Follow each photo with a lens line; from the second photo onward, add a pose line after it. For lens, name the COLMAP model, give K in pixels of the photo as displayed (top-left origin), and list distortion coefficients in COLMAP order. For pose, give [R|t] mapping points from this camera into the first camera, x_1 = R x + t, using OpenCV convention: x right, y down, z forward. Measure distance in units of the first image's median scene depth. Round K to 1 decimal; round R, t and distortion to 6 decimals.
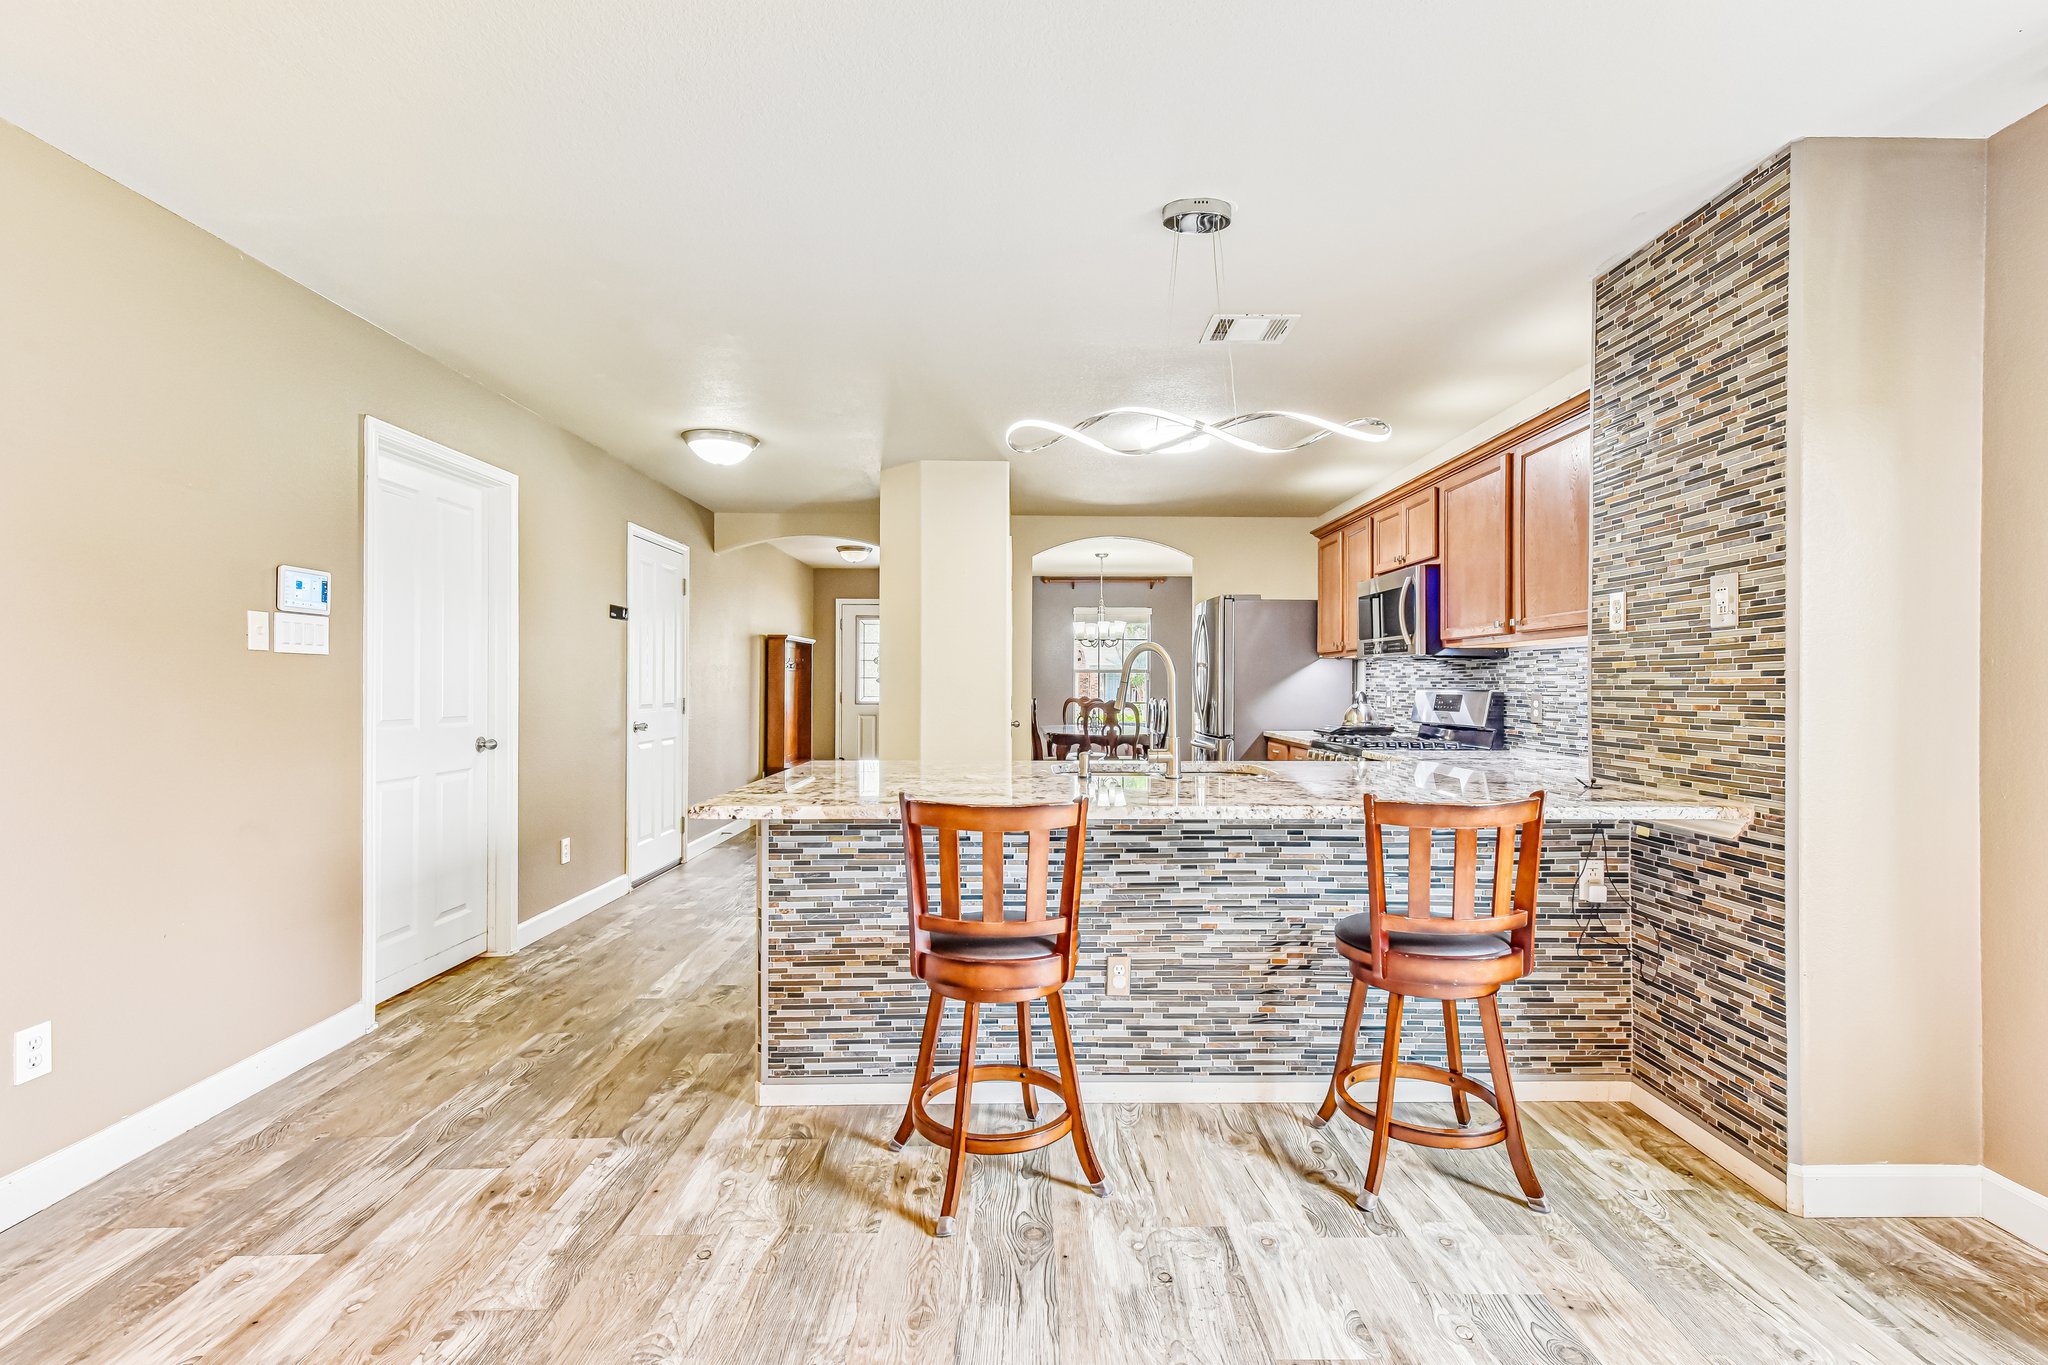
lens RADIAL K [[940.4, 0, 1039.6], [0, 940.4, 684.1], [0, 0, 1]] dist [0.001059, -0.000042]
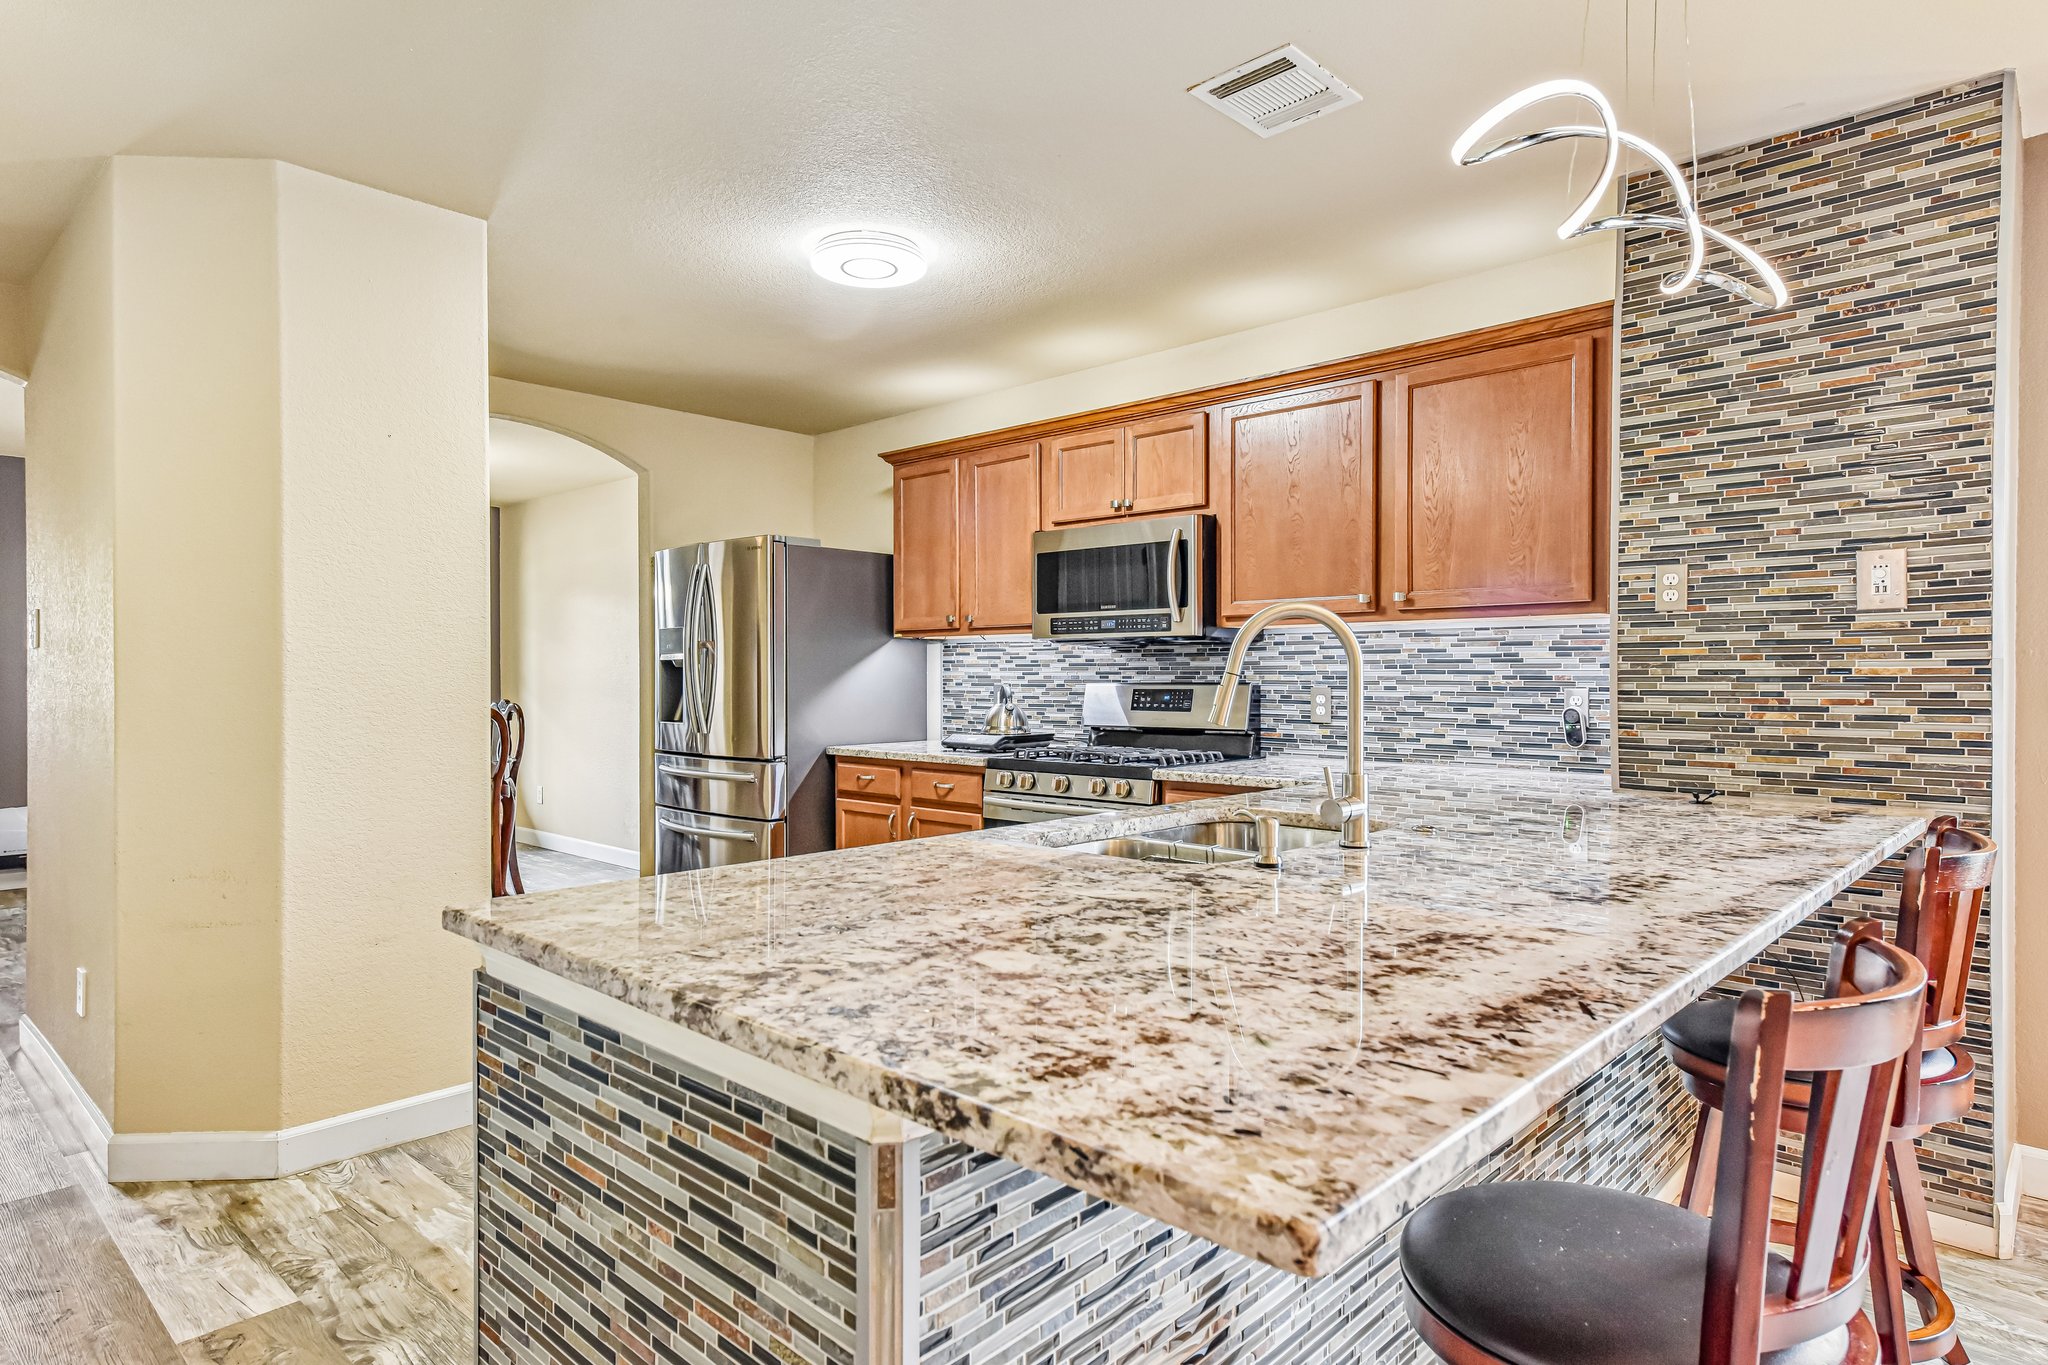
lens RADIAL K [[1138.9, 0, 1035.4], [0, 1138.9, 685.9], [0, 0, 1]] dist [0.013317, 0.000311]
pose [[0.690796, -0.007334, 0.723013, -0.556579], [0.000791, 0.999956, 0.009387, -0.000158], [-0.723049, -0.005913, 0.690771, 0.786666]]
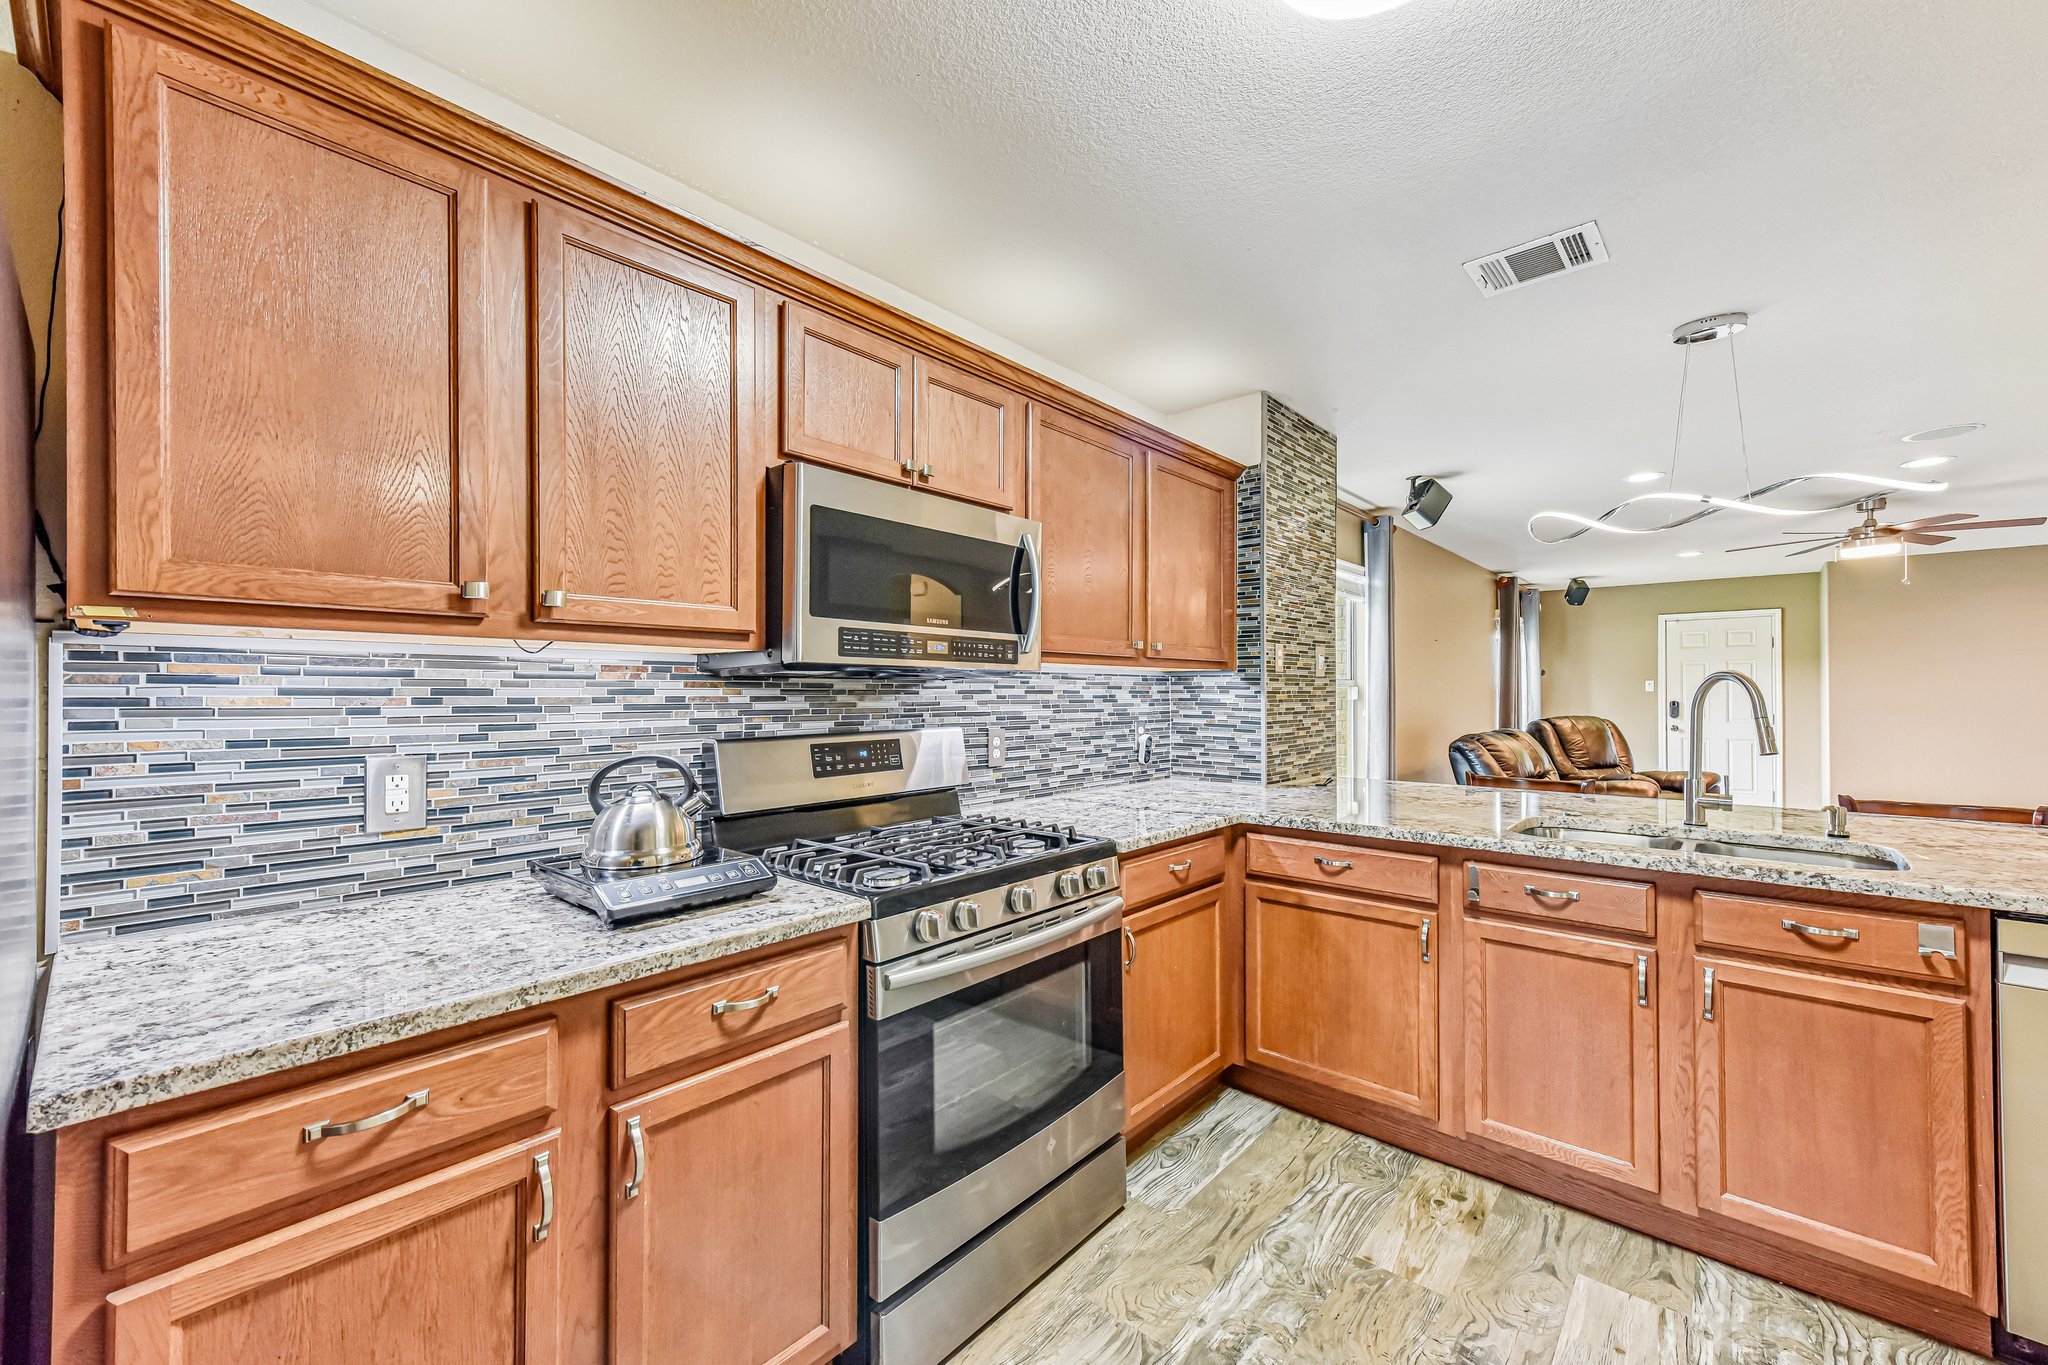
lens RADIAL K [[803.7, 0, 1043.3], [0, 803.7, 692.0], [0, 0, 1]] dist [0.009418, -0.000292]
pose [[-0.743260, 0.004616, 0.668987, 0.096441], [0.003034, 0.999989, -0.003530, -0.026955], [-0.668996, -0.000594, -0.743266, 2.304499]]
